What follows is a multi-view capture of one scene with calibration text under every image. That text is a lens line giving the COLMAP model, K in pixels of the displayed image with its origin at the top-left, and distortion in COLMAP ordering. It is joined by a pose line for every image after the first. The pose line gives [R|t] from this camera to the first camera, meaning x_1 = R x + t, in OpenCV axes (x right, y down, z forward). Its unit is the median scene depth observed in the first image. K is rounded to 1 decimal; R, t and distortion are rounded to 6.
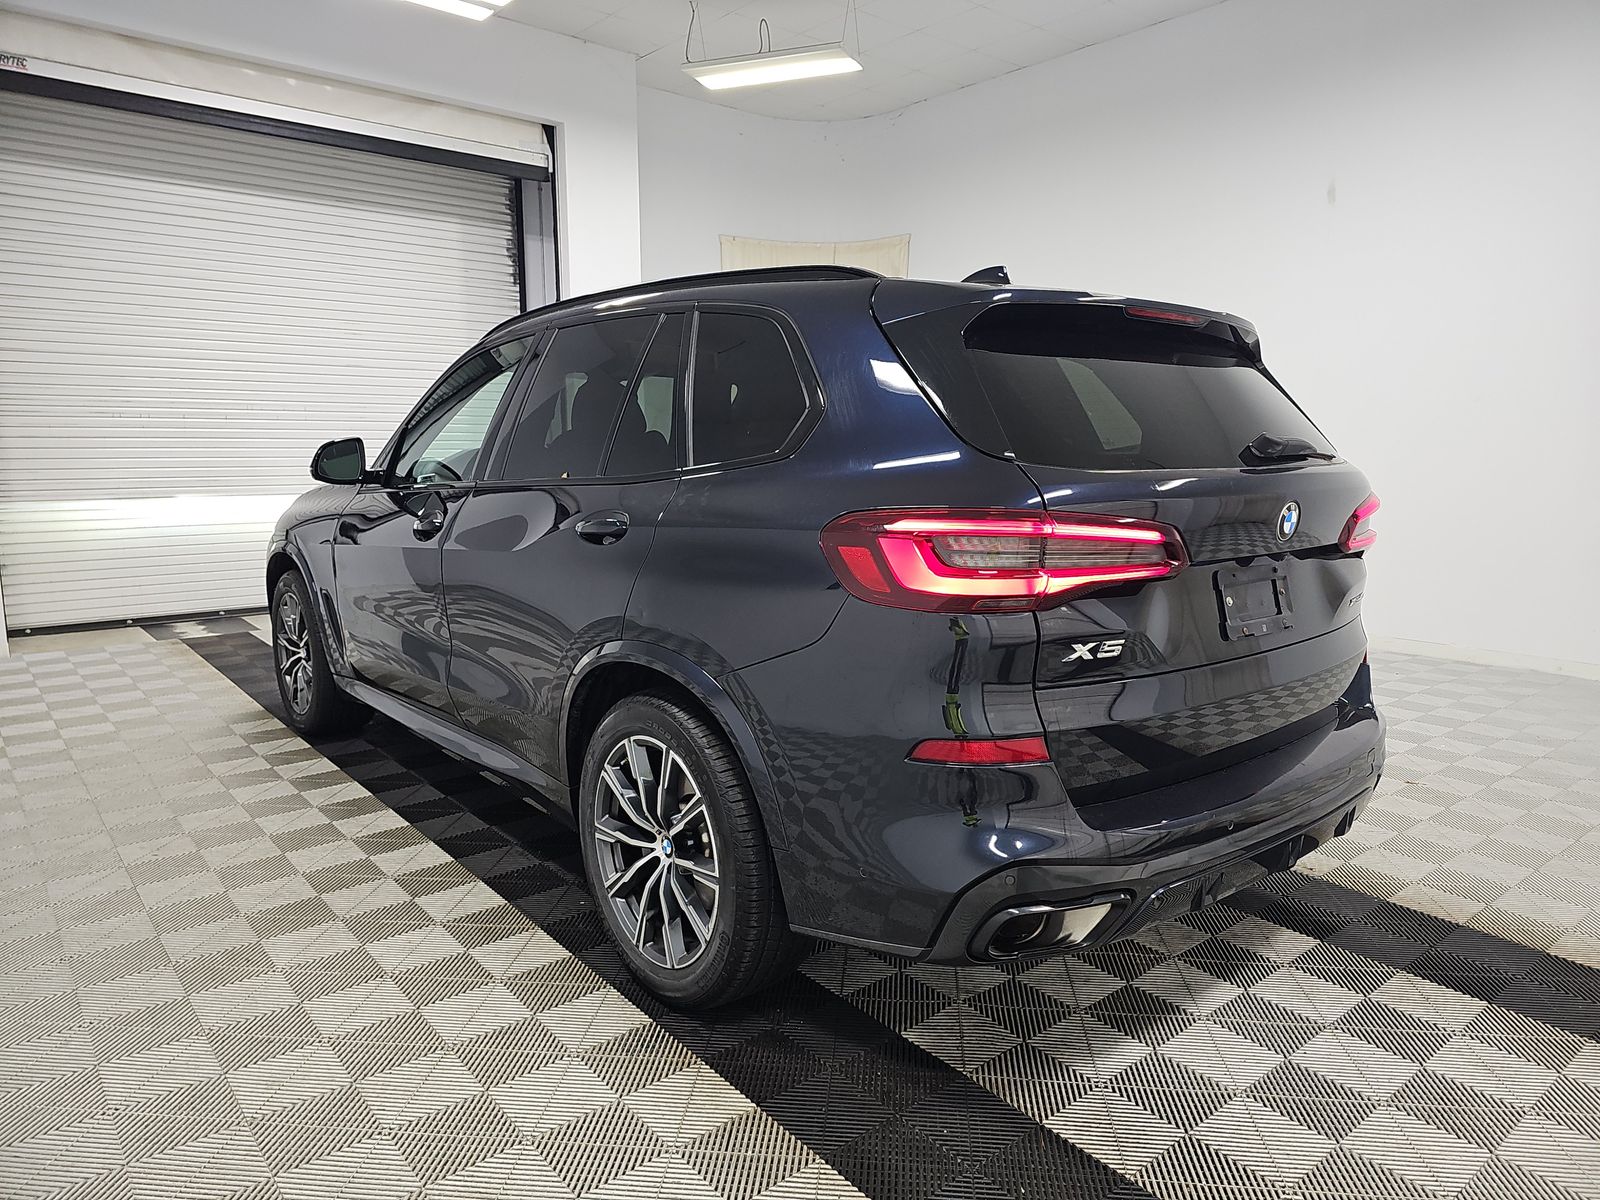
lens RADIAL K [[1033.0, 0, 800.0], [0, 1033.0, 600.0], [0, 0, 1]] dist [0.039343, -0.002368]
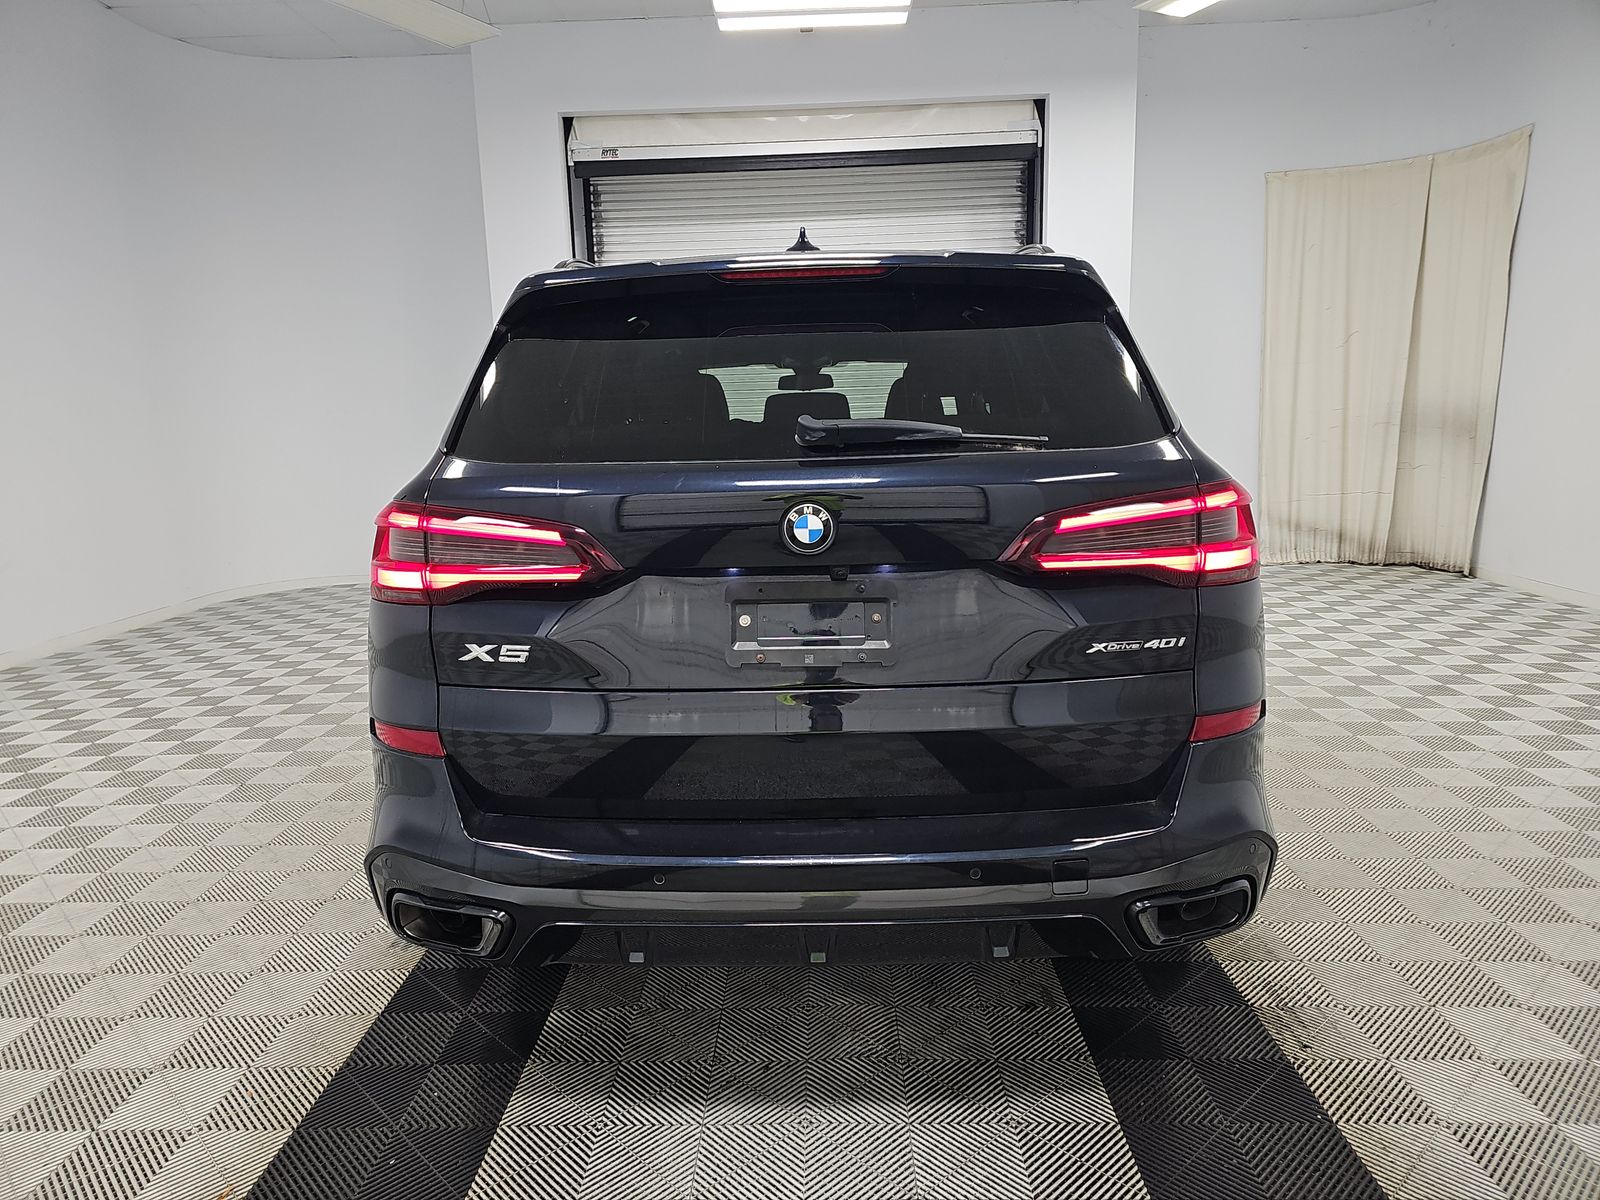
lens RADIAL K [[1033.0, 0, 800.0], [0, 1033.0, 600.0], [0, 0, 1]] dist [0.039343, -0.002368]
pose [[0.778753, 0.080632, -0.622127, 0.970760], [-0.066498, 0.996728, 0.045942, -0.056337], [0.623796, 0.005592, 0.781567, 0.373188]]
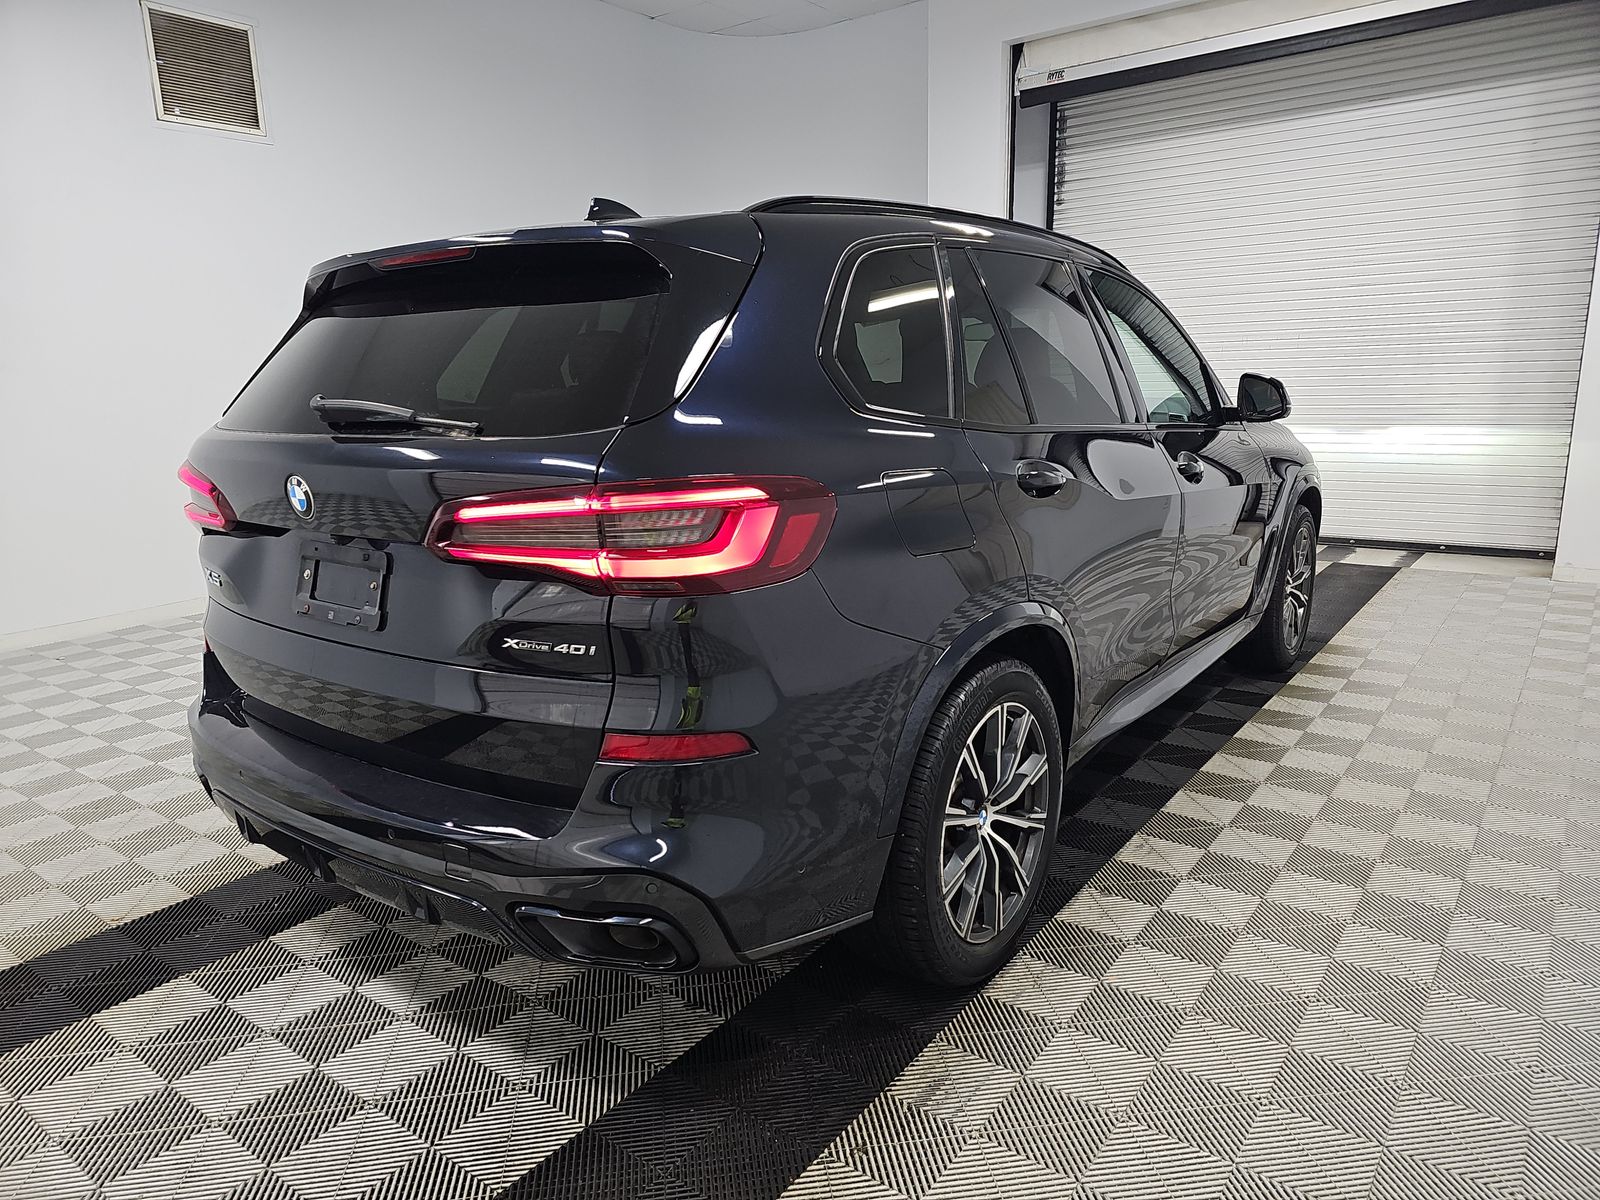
lens RADIAL K [[1033.0, 0, 800.0], [0, 1033.0, 600.0], [0, 0, 1]] dist [0.039343, -0.002368]
pose [[0.291276, 0.196526, -0.936235, 1.449718], [-0.124367, 0.978145, 0.166631, -0.188841], [0.948521, 0.067901, 0.309351, 1.115106]]
